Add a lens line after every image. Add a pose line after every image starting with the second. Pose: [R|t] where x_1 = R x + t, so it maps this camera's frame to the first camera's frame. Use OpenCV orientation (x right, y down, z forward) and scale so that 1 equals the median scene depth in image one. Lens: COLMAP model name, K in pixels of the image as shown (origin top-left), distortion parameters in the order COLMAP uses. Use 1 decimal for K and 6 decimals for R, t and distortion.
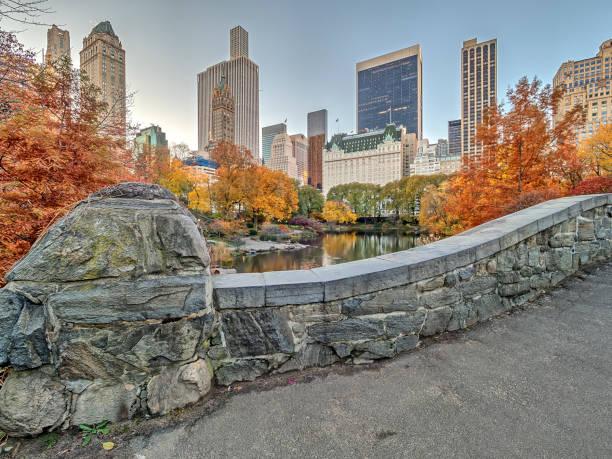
lens RADIAL K [[305.8, 0, 299.0], [0, 305.8, 221.4], [0, 0, 1]] dist [0.000060, -0.000645]
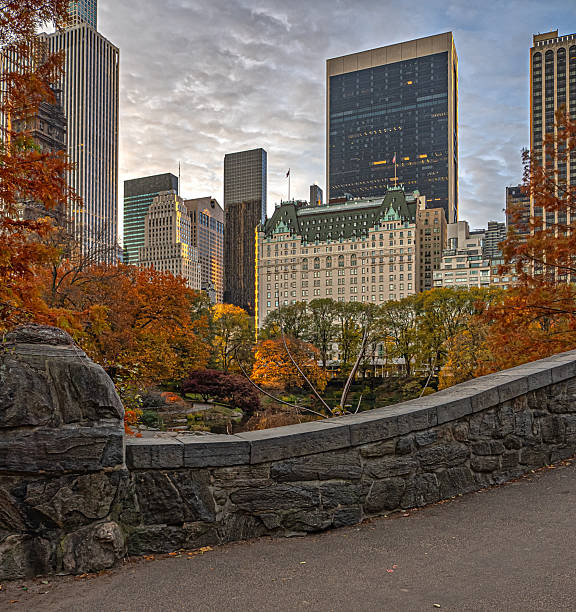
lens RADIAL K [[704.0, 0, 305.4], [0, 704.0, 383.6], [0, 0, 1]] dist [-0.019193, -0.010853]
pose [[0.989151, 0.007388, 0.146714, -0.047875], [-0.006443, 0.999955, -0.006916, 0.036614], [-0.146759, 0.005895, 0.989155, -0.827188]]
